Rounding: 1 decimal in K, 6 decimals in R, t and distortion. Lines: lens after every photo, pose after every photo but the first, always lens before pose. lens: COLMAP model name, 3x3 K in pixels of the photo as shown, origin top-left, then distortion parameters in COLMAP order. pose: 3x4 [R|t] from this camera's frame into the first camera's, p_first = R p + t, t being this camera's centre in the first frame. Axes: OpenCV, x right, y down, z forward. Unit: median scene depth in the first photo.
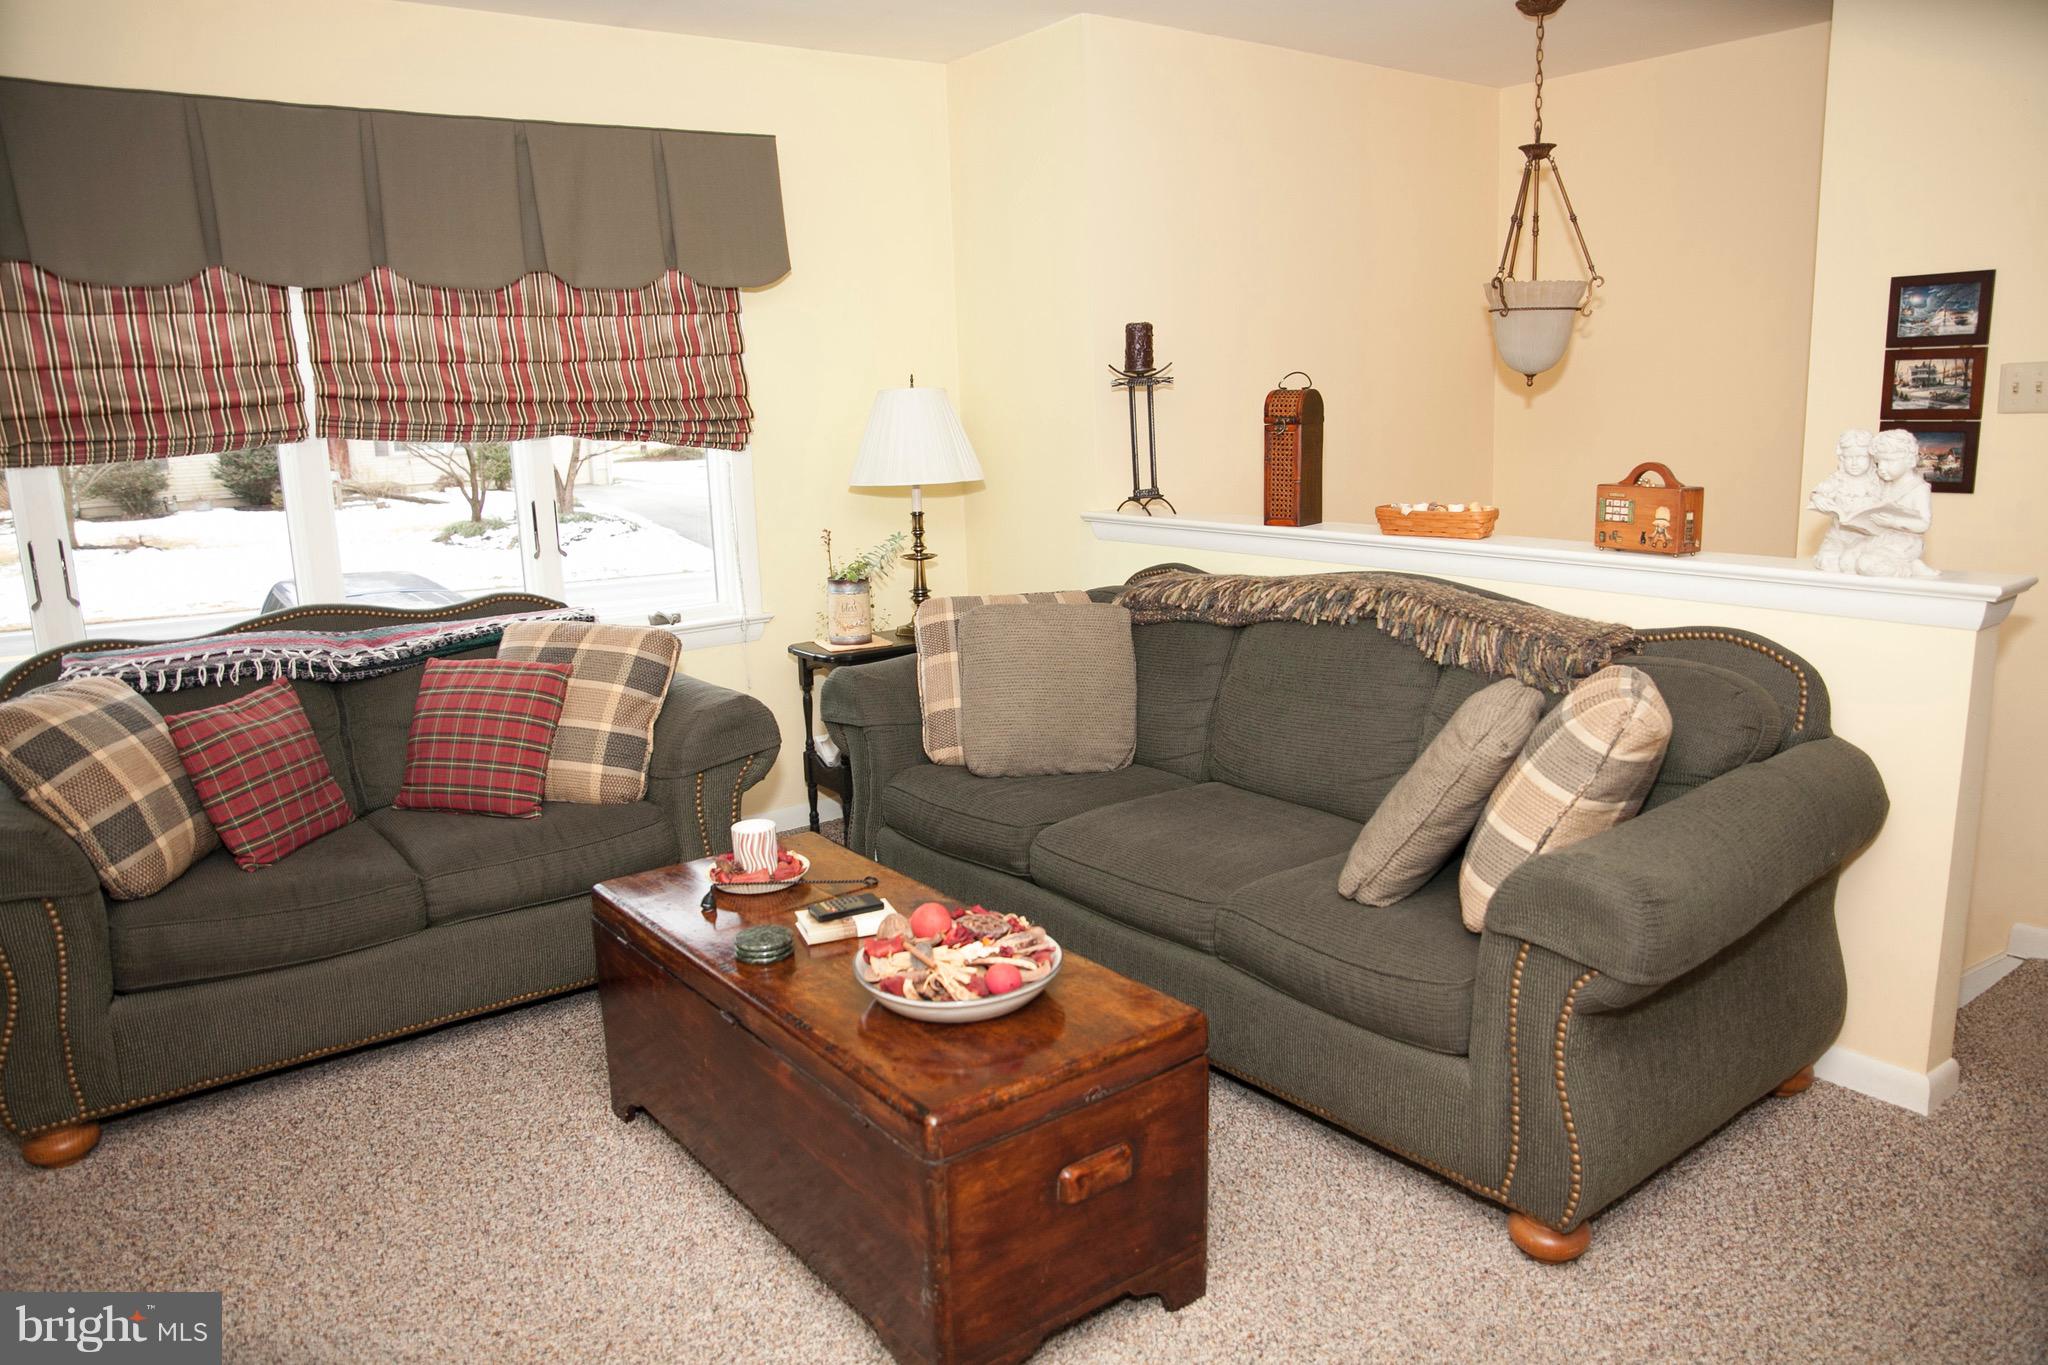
lens RADIAL K [[1423.6, 0, 1016.5], [0, 1423.6, 685.5], [0, 0, 1]] dist [-0.106590, 0.085621]
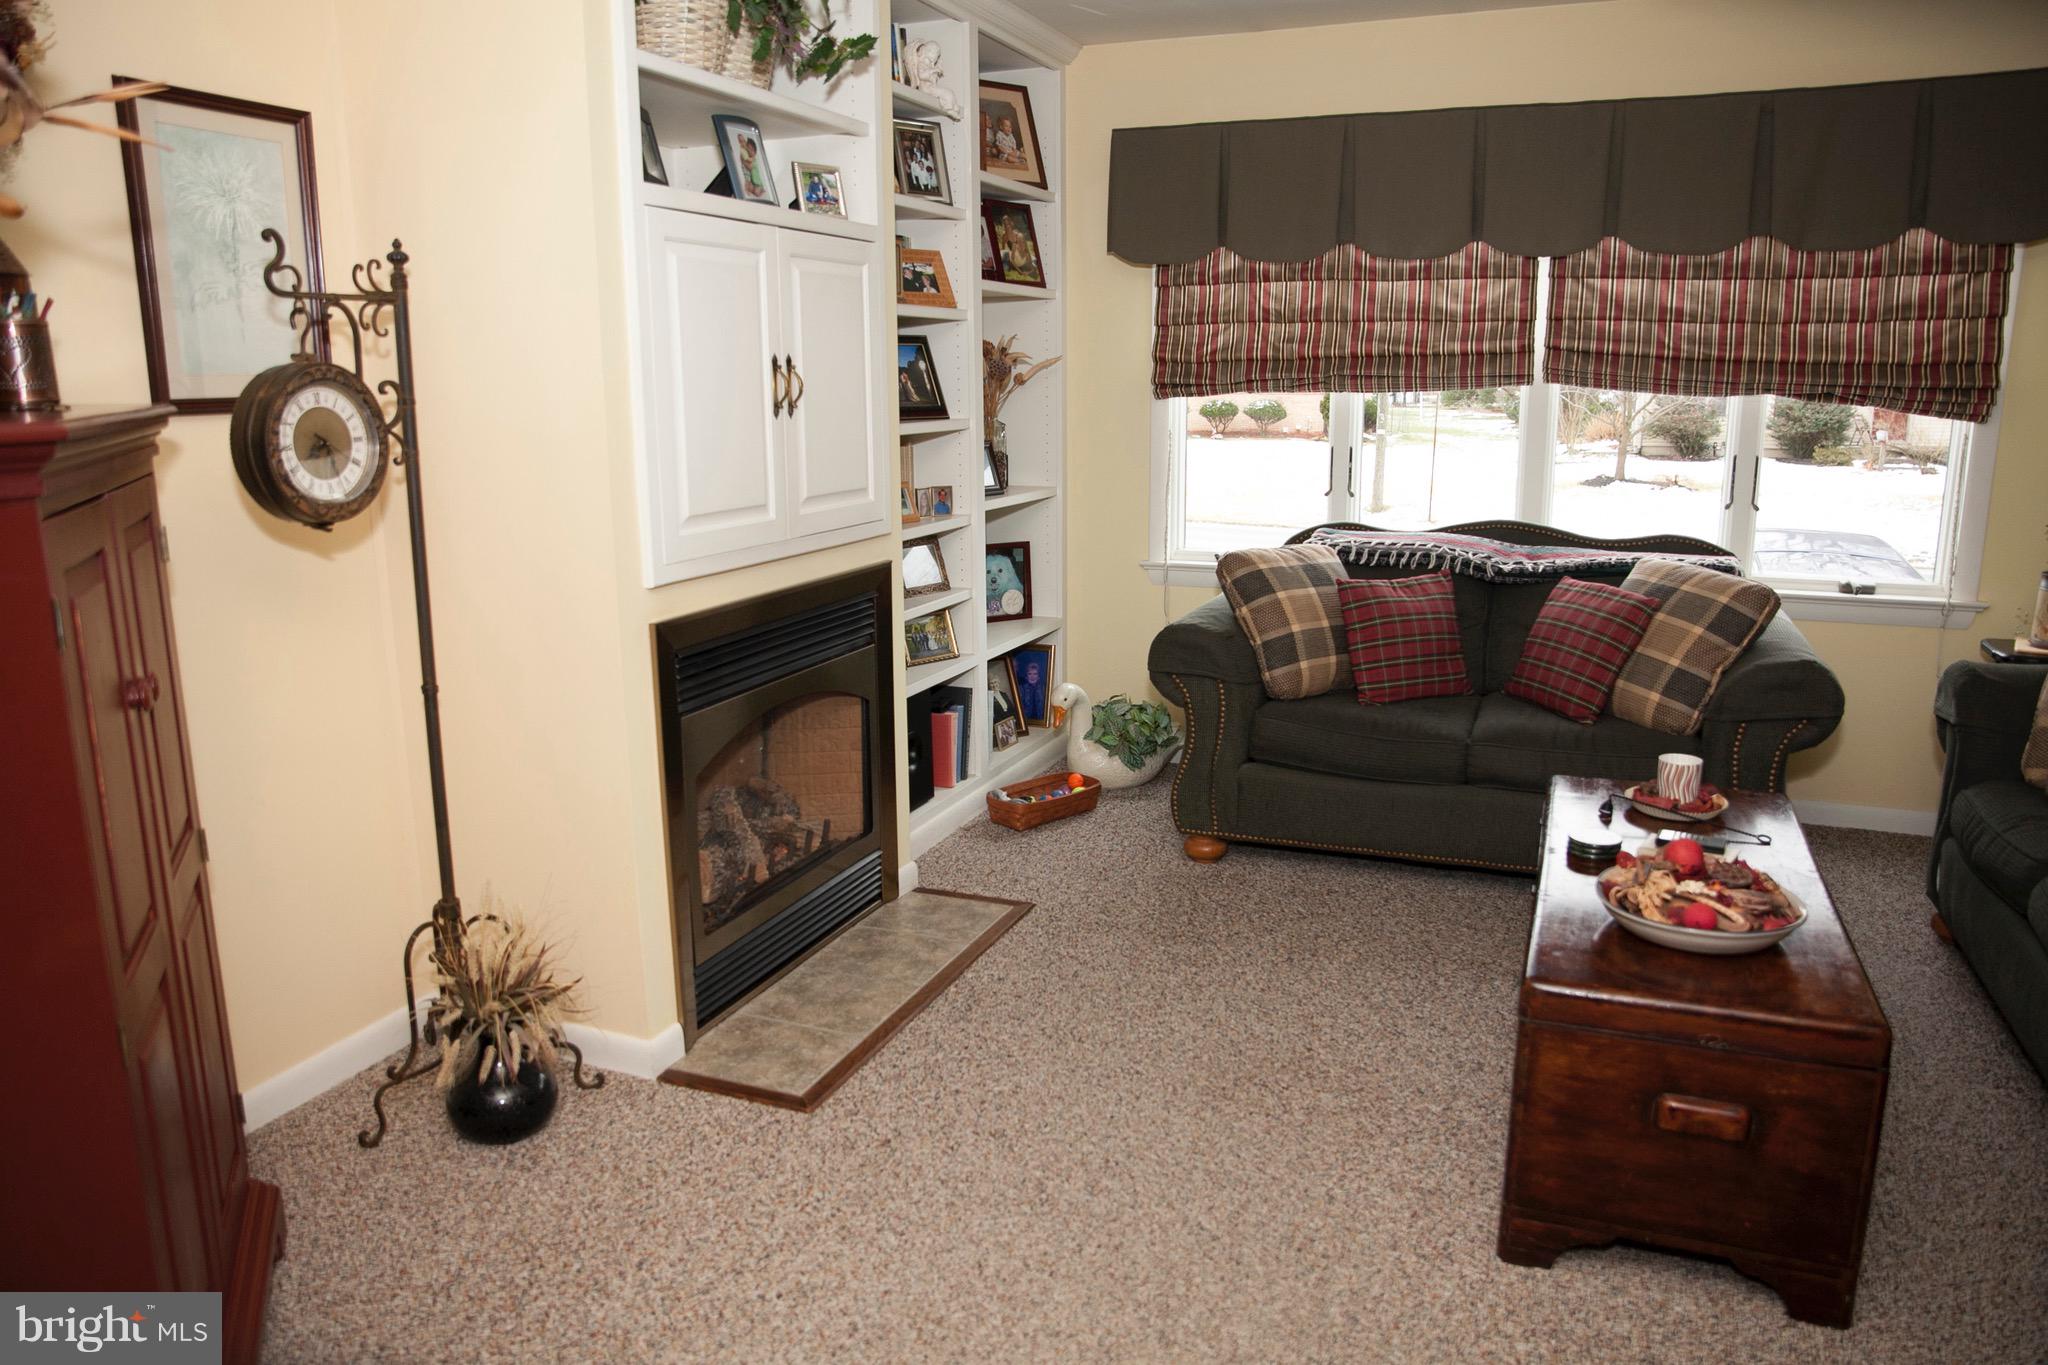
lens RADIAL K [[1423.6, 0, 1016.5], [0, 1423.6, 685.5], [0, 0, 1]] dist [-0.106590, 0.085621]
pose [[0.506466, 0.212938, -0.835553, 0.339376], [-0.185378, 0.973257, 0.135665, -0.004690], [0.842097, 0.086184, 0.532396, 0.002902]]
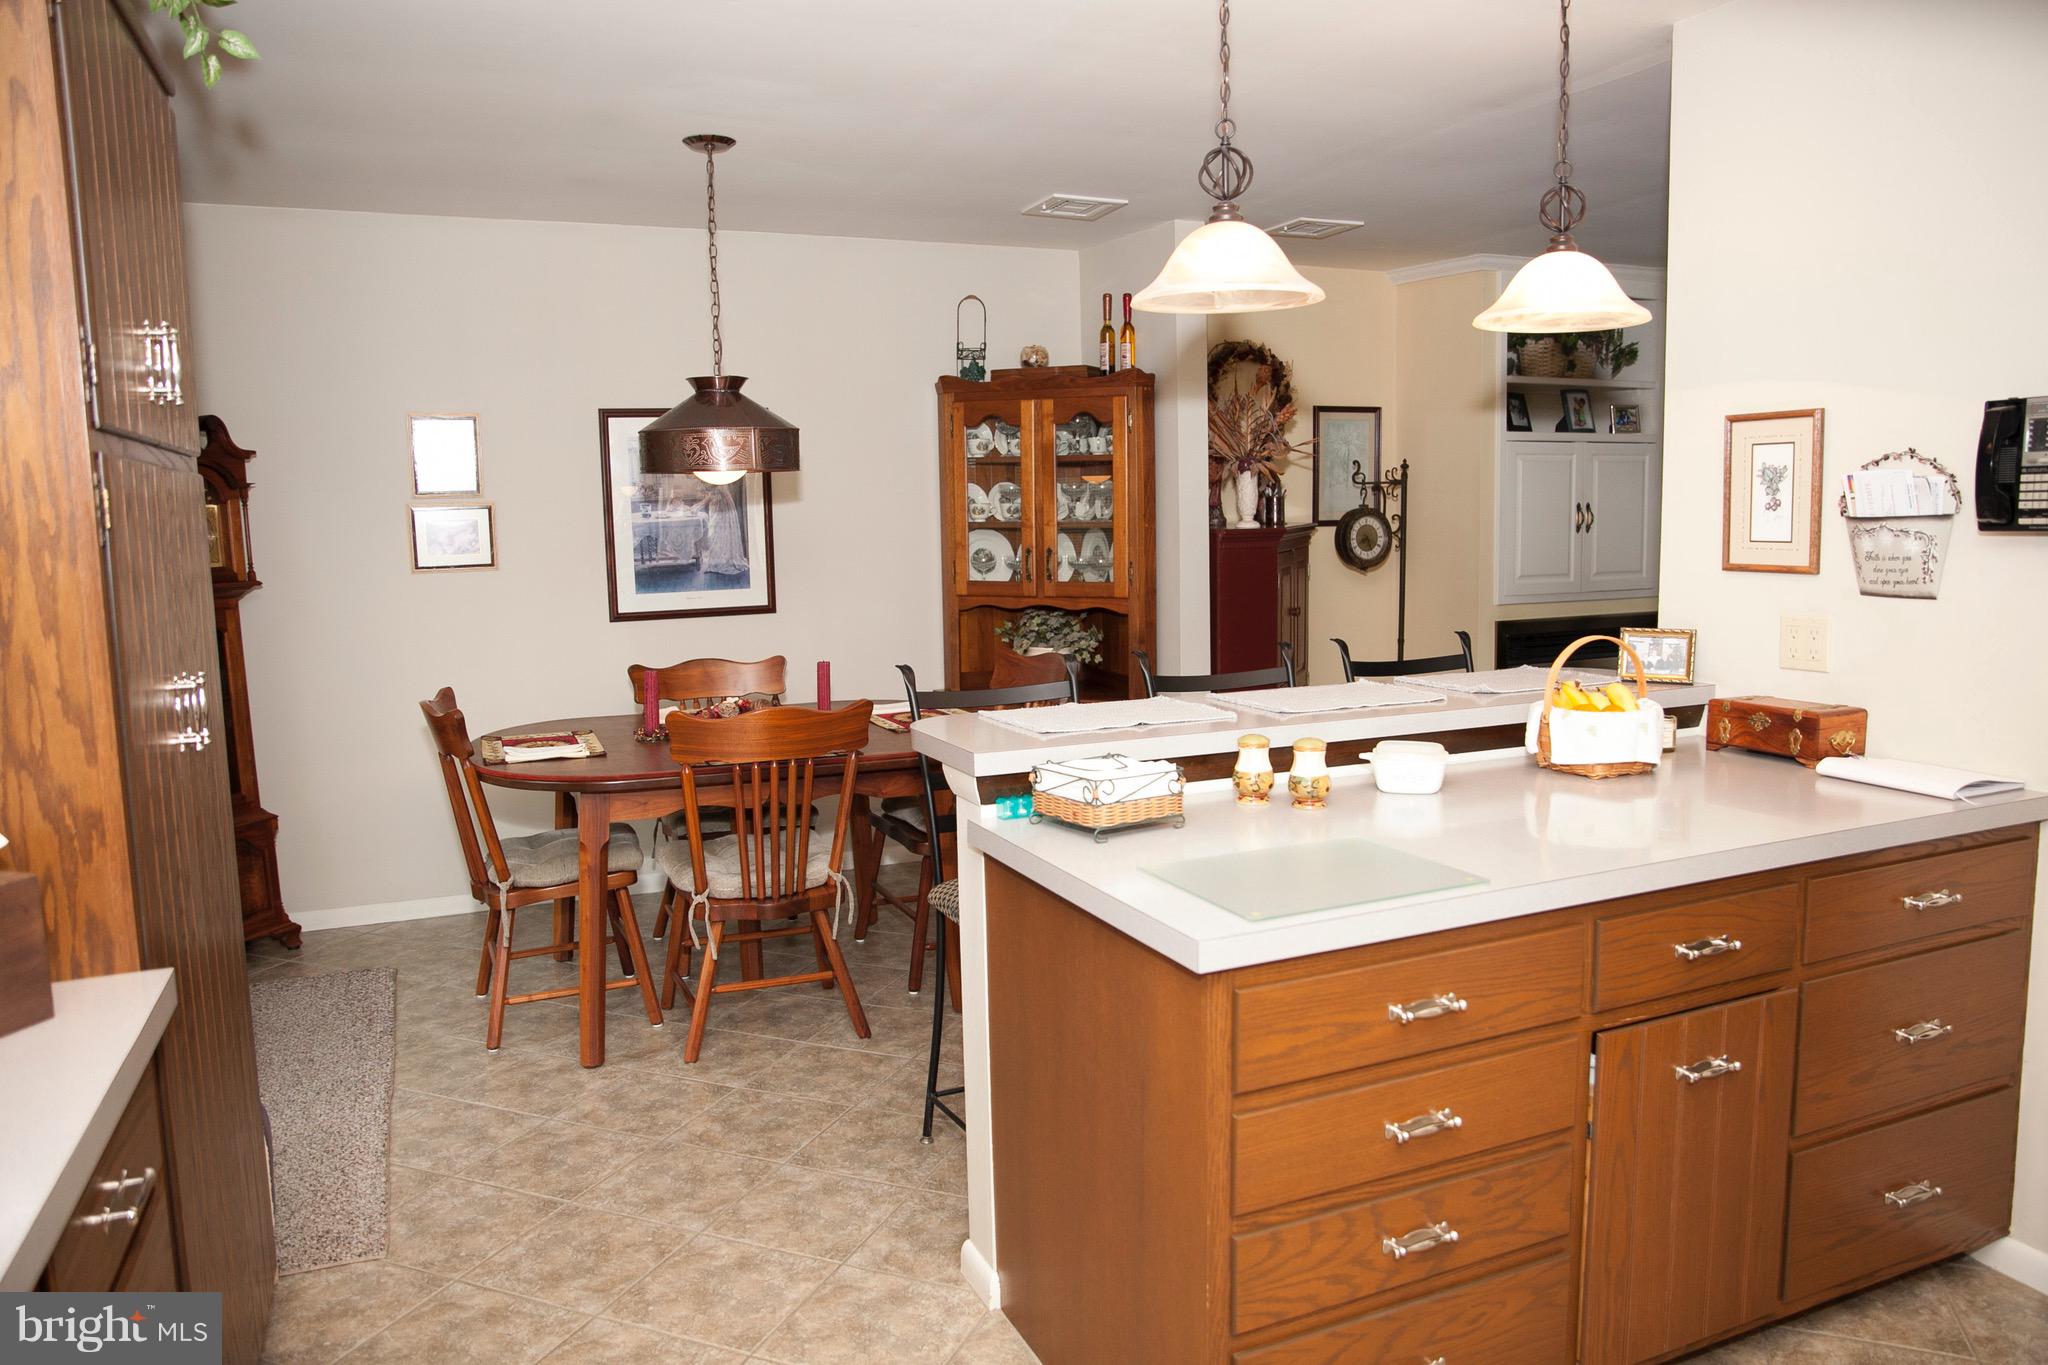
lens RADIAL K [[1423.6, 0, 1016.5], [0, 1423.6, 685.5], [0, 0, 1]] dist [-0.106590, 0.085621]
pose [[-0.233028, 0.150515, -0.960751, 0.771762], [-0.171320, 0.966144, 0.192914, -0.024151], [0.957260, 0.209550, -0.199352, 0.016647]]
